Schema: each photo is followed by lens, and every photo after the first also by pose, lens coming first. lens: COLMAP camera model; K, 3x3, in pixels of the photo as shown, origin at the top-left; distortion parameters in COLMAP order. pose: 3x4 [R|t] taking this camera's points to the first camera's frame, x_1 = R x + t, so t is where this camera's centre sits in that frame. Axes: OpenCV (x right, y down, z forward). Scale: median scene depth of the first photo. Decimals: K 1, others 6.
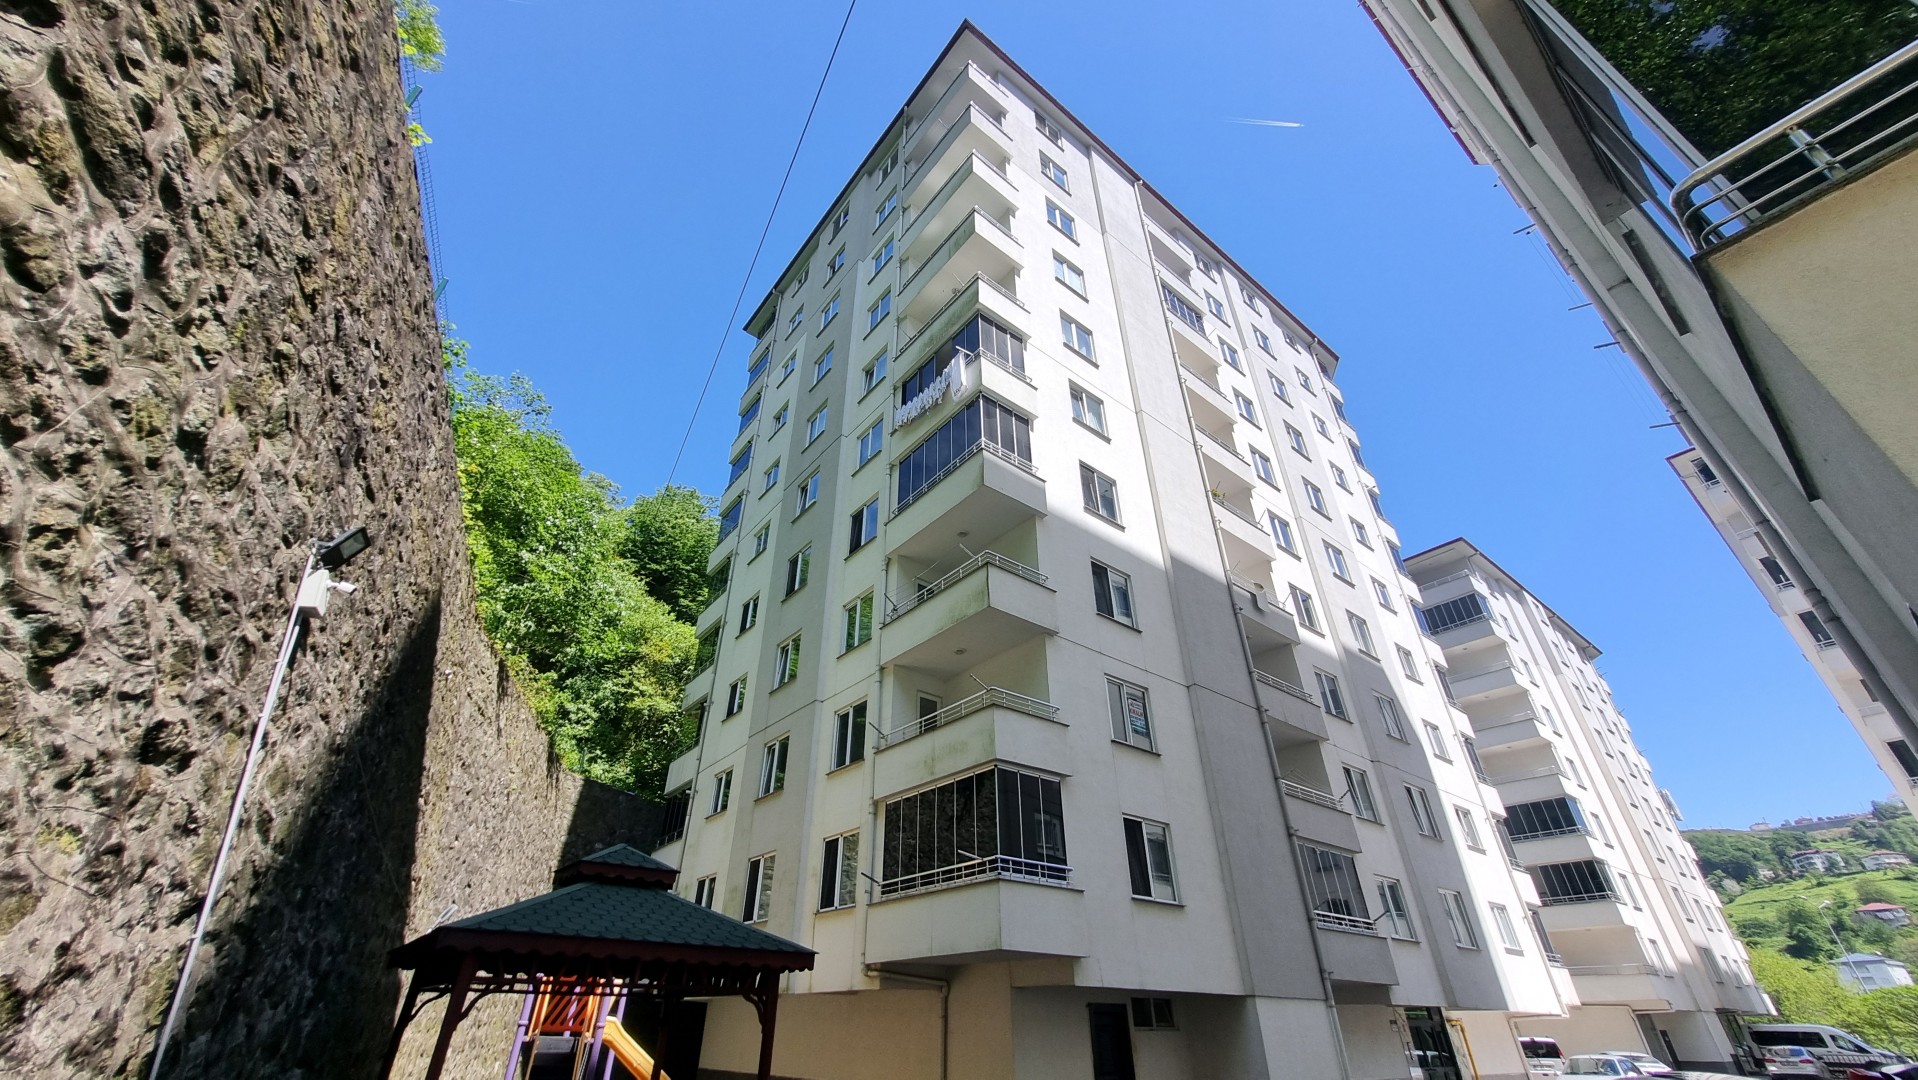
lens RADIAL K [[753.9, 0, 930.4], [0, 753.9, 531.6], [0, 0, 1]] dist [0.000604, -0.001489]
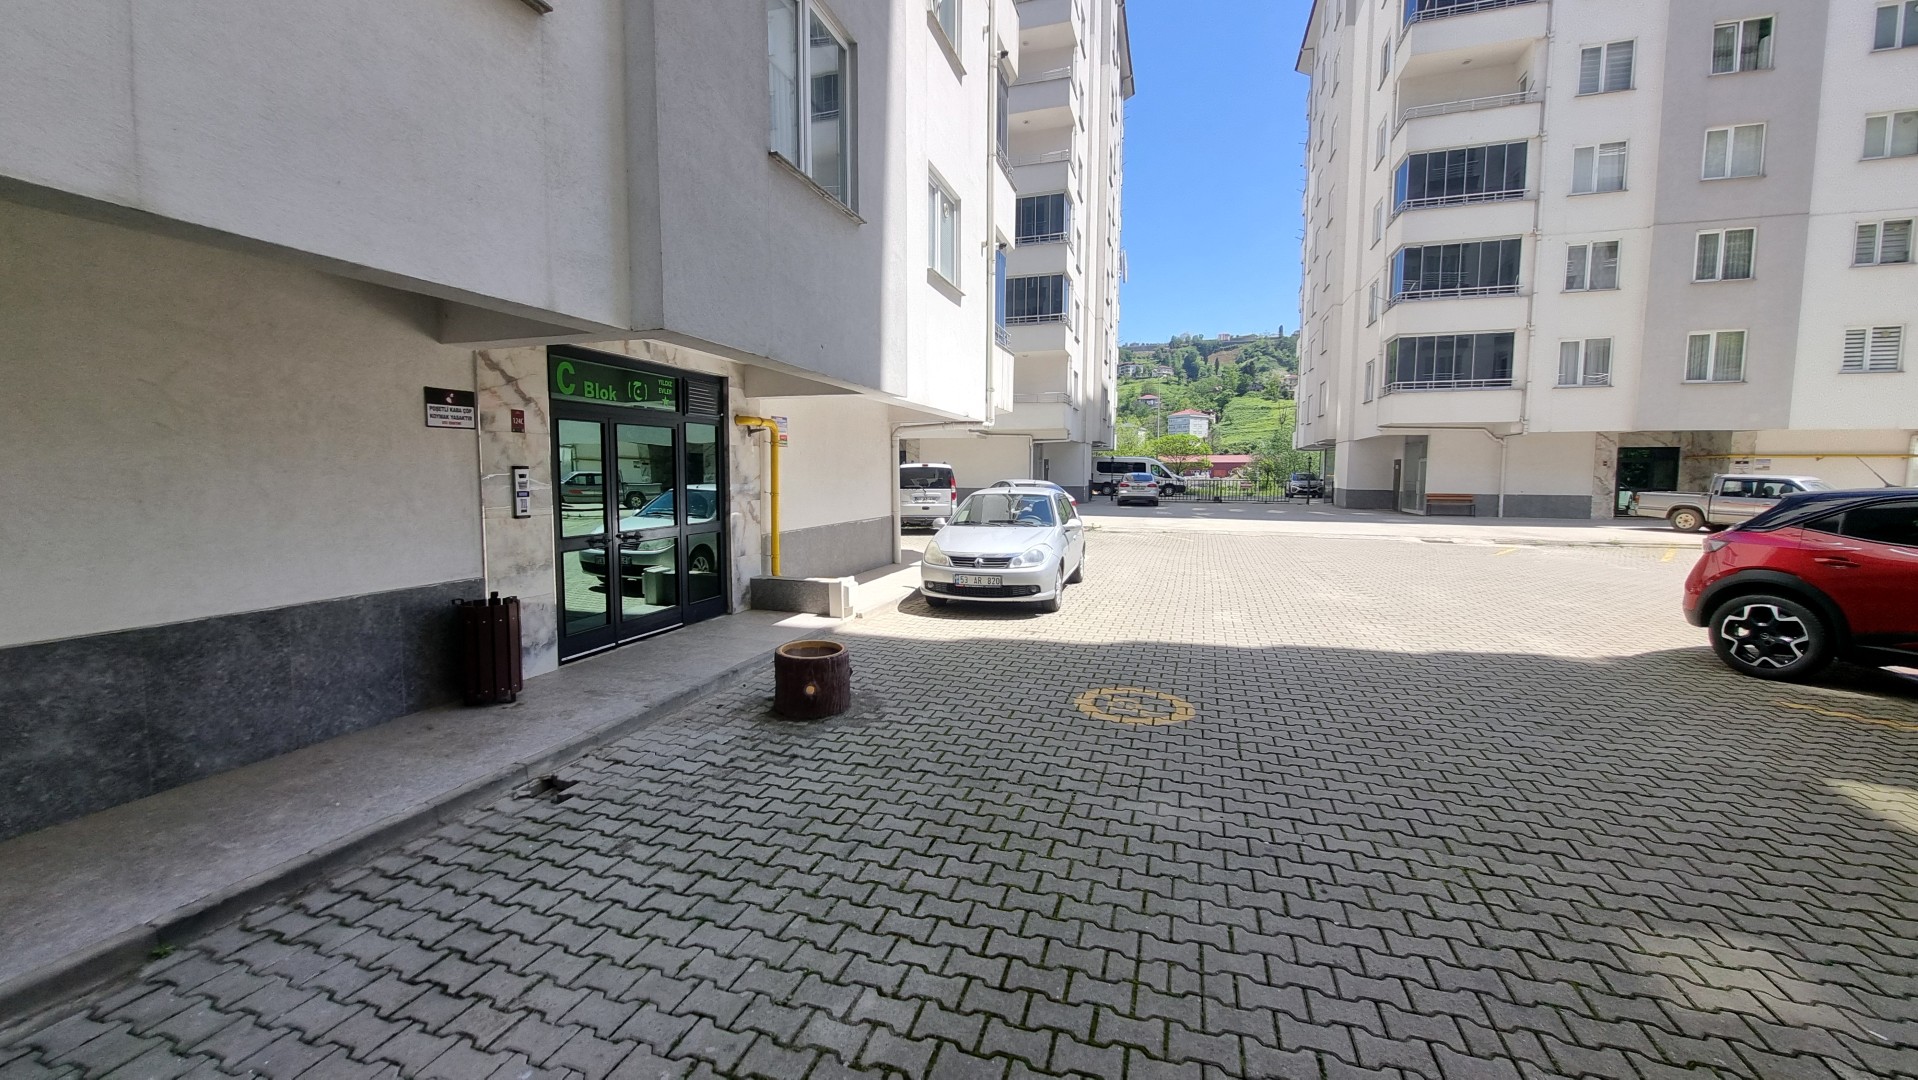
lens RADIAL K [[753.9, 0, 930.3], [0, 753.9, 531.4], [0, 0, 1]] dist [0.000604, -0.001489]
pose [[0.836543, -0.050744, 0.545547, 0.447633], [-0.299760, 0.791079, 0.533234, 0.373241], [-0.458629, -0.609606, 0.646560, 0.545168]]
